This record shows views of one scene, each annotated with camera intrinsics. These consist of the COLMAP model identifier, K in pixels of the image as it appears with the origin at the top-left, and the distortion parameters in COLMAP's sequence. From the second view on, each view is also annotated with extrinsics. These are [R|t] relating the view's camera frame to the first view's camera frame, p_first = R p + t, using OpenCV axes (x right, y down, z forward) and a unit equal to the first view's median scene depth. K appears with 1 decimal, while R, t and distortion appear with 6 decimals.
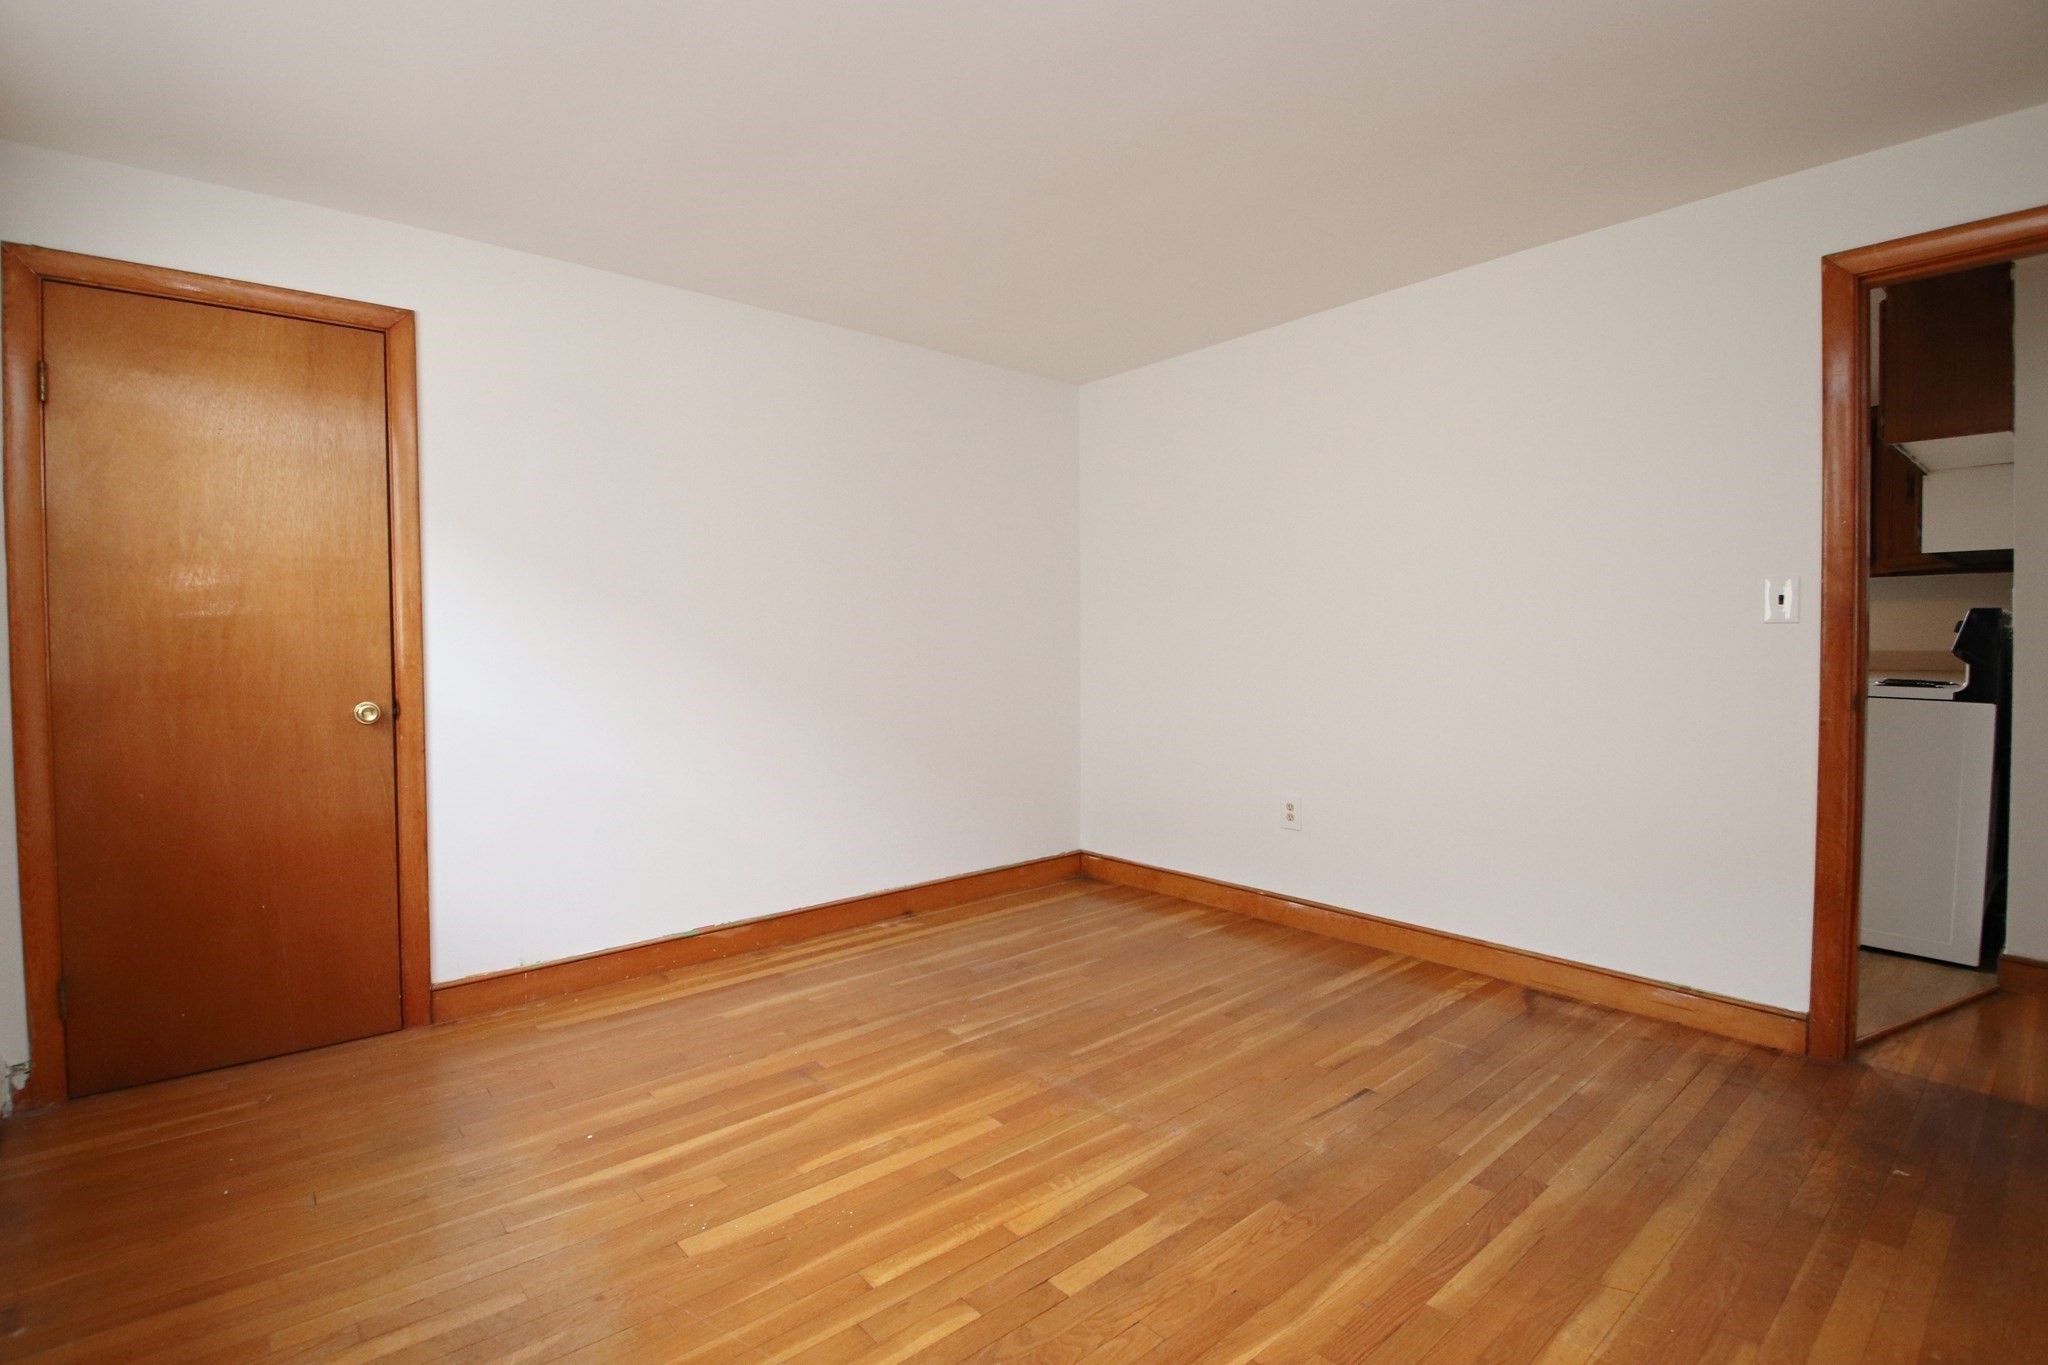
lens RADIAL K [[961.7, 0, 1004.0], [0, 961.7, 671.1], [0, 0, 1]] dist [0.021894, -0.027781]
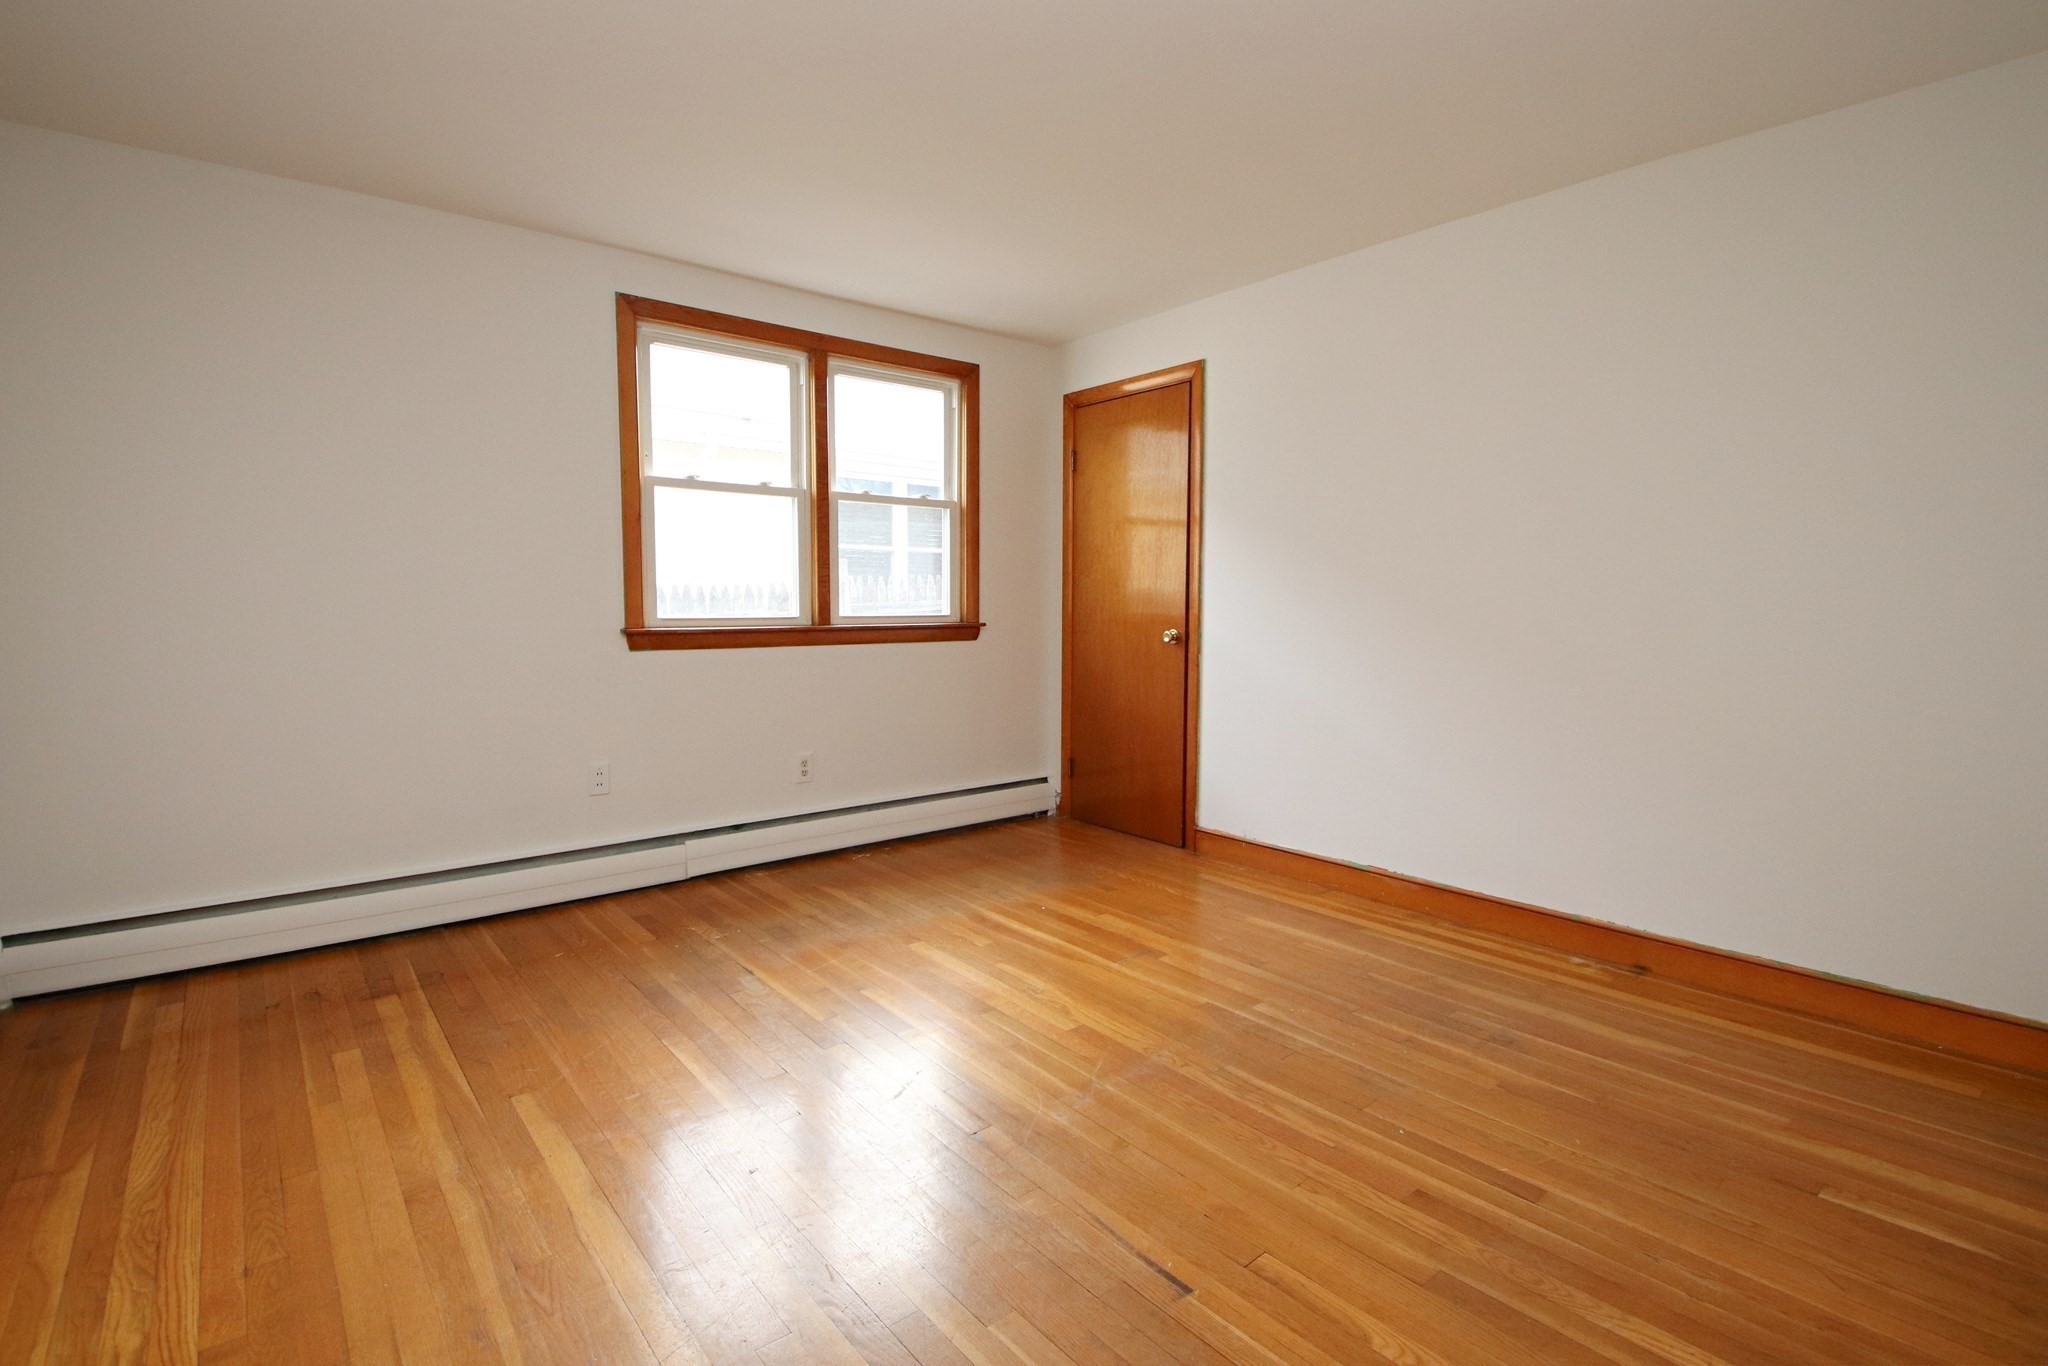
lens RADIAL K [[945.8, 0, 1034.5], [0, 945.8, 672.5], [0, 0, 1]] dist [0.002537, -0.008372]
pose [[-0.002900, 0.084966, -0.996380, 0.800535], [-0.033349, 0.995821, 0.085015, -0.019828], [0.999440, 0.033475, -0.000055, 0.734851]]
